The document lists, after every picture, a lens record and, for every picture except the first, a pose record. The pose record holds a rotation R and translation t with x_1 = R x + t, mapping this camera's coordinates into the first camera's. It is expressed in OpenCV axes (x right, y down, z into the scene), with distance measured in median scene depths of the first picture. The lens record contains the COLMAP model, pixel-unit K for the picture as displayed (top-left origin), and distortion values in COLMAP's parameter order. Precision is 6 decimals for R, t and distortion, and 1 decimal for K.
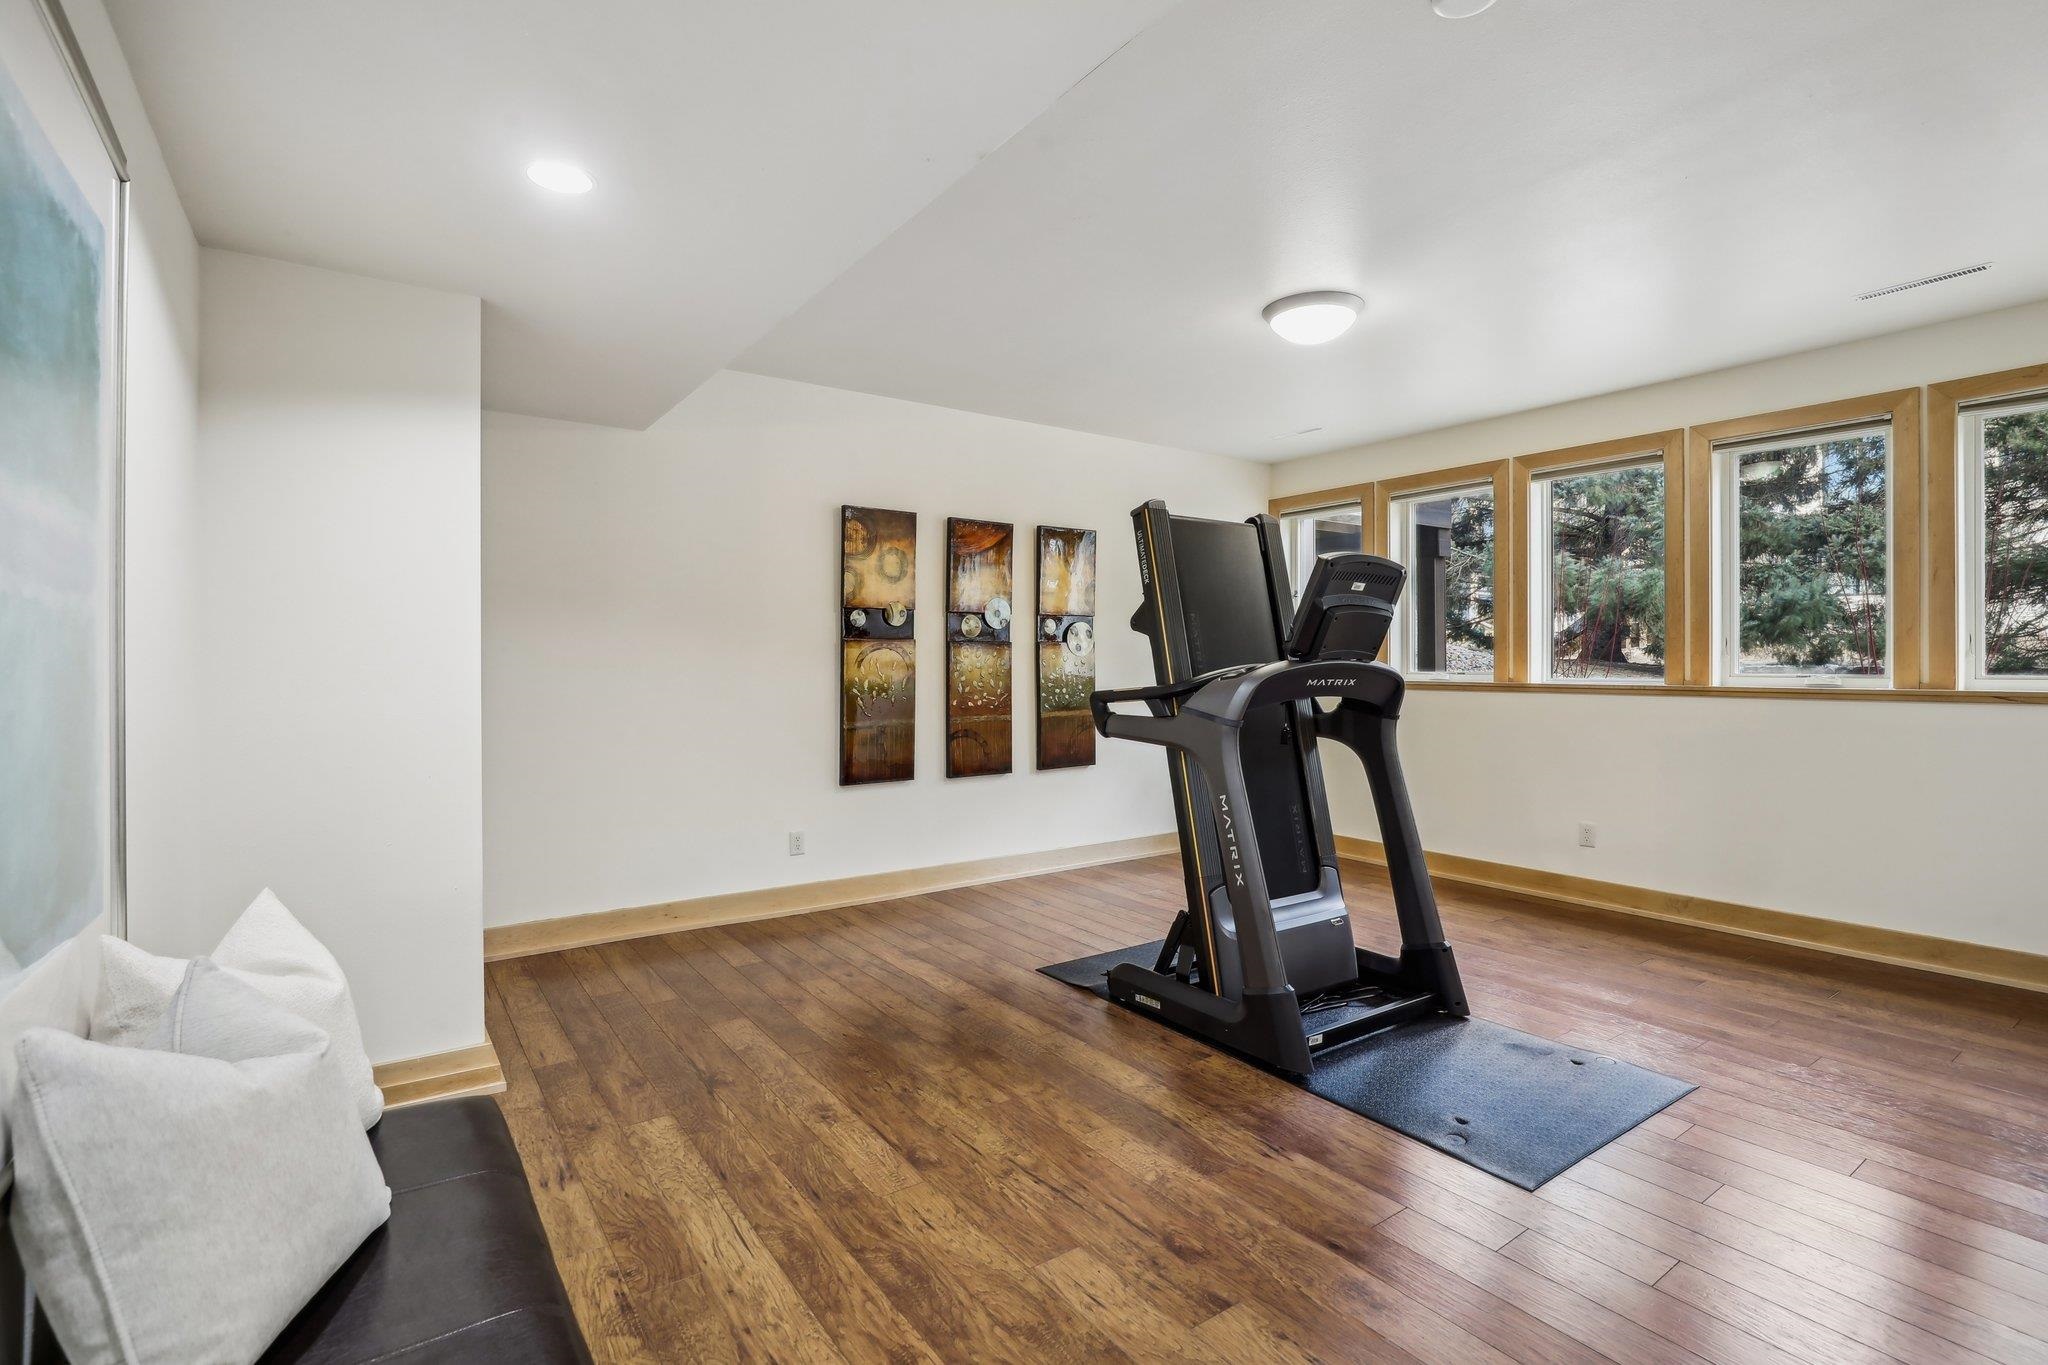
lens RADIAL K [[966.9, 0, 1033.1], [0, 966.9, 665.4], [0, 0, 1]] dist [-0.018472, 0.001142]
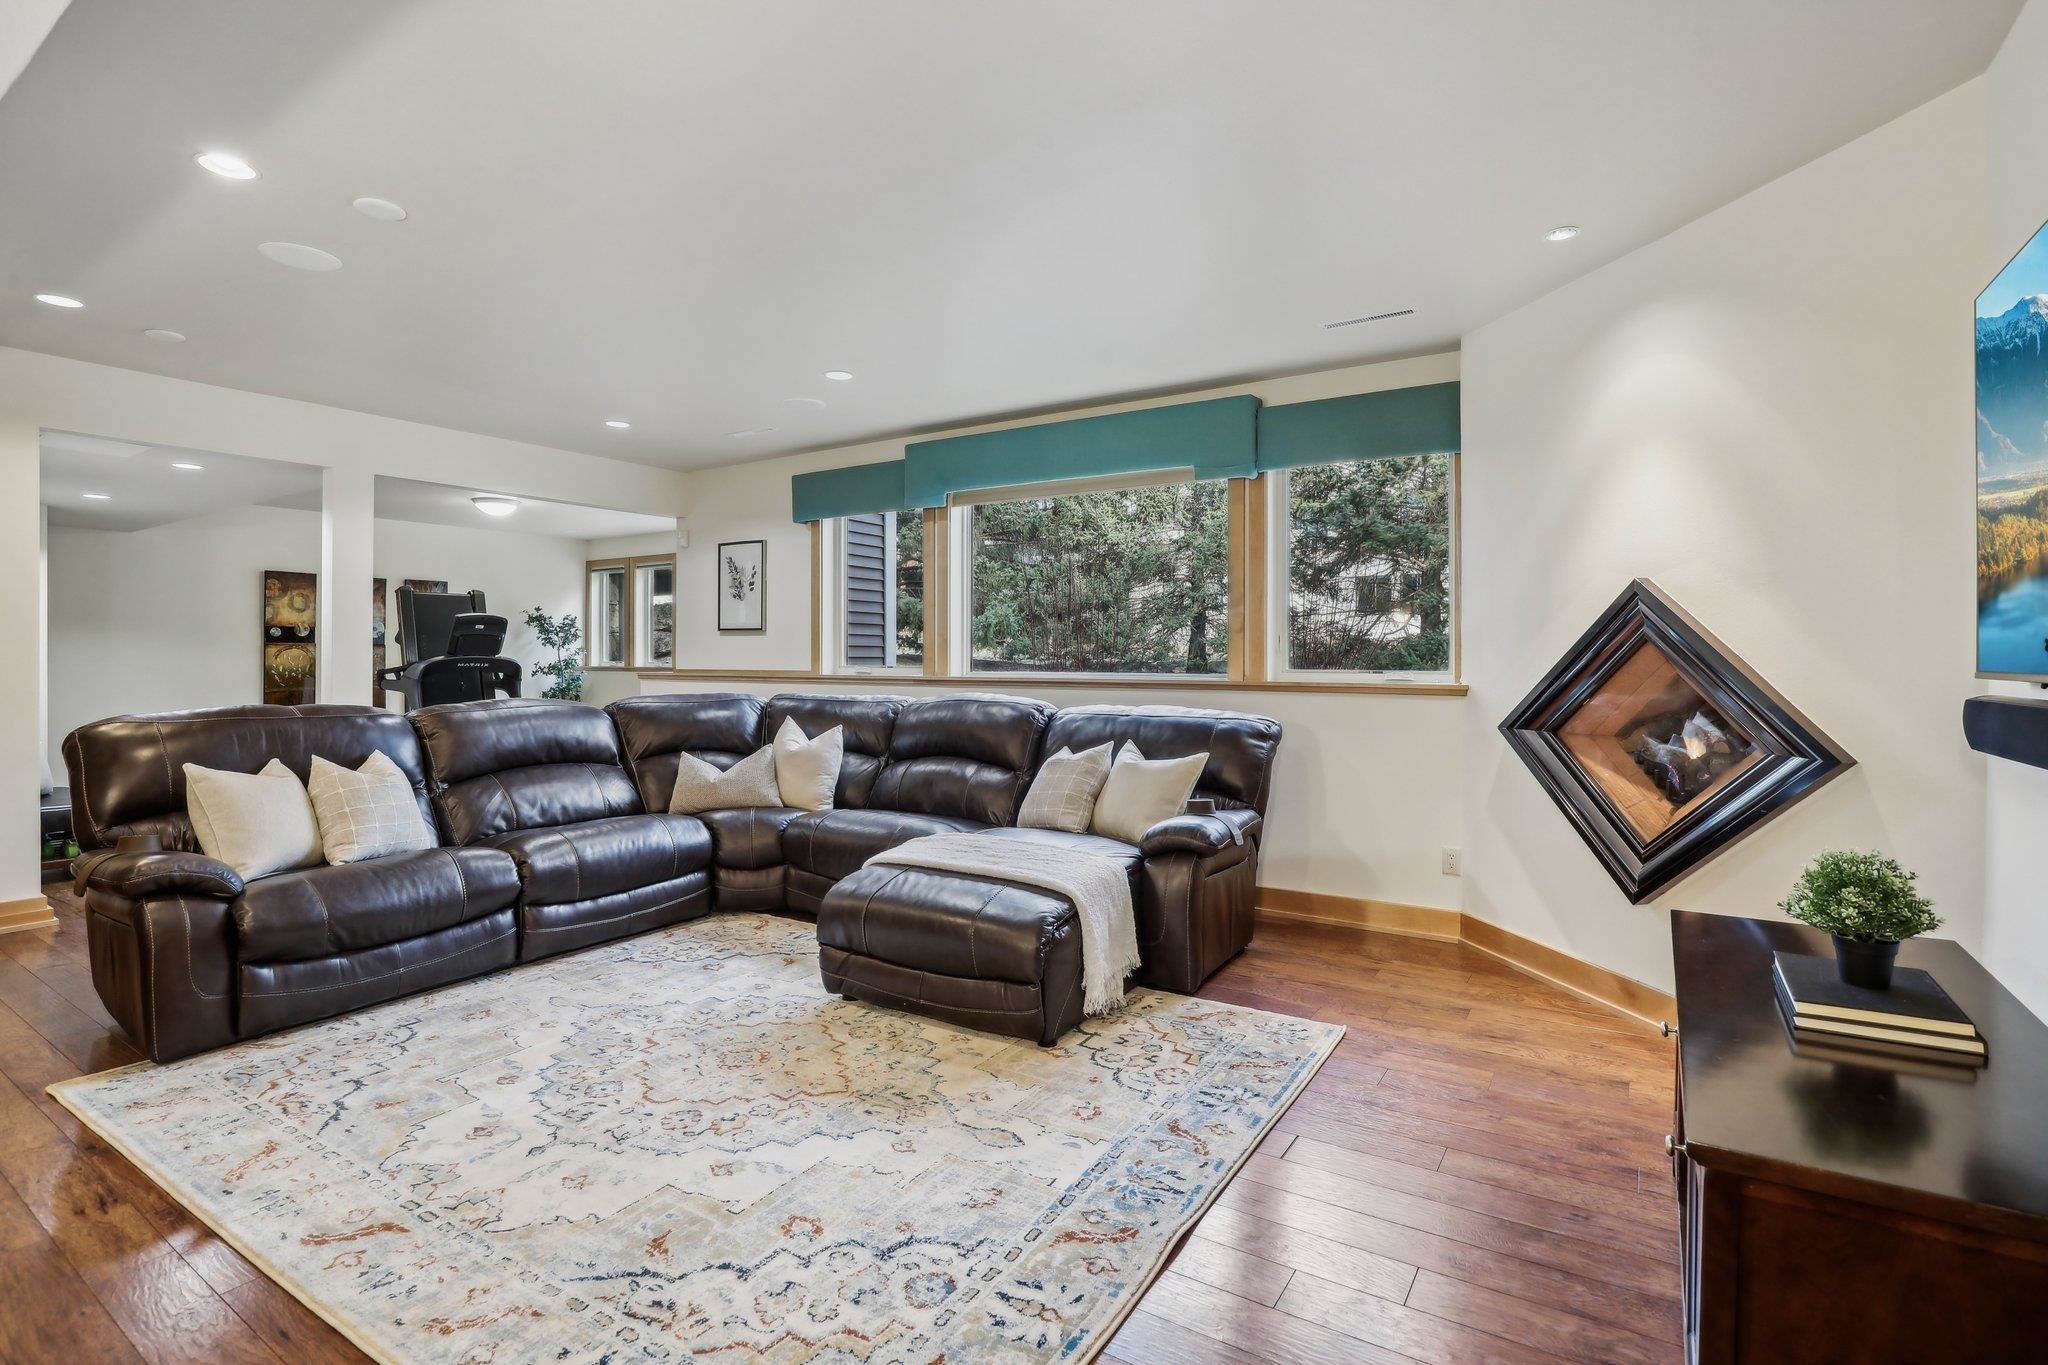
lens RADIAL K [[966.9, 0, 1033.1], [0, 966.9, 665.4], [0, 0, 1]] dist [-0.018472, 0.001142]
pose [[0.927173, 0.002361, 0.374625, 0.469642], [-0.003881, 0.999987, 0.003303, 0.003048], [-0.374612, -0.004516, 0.927171, -1.210558]]
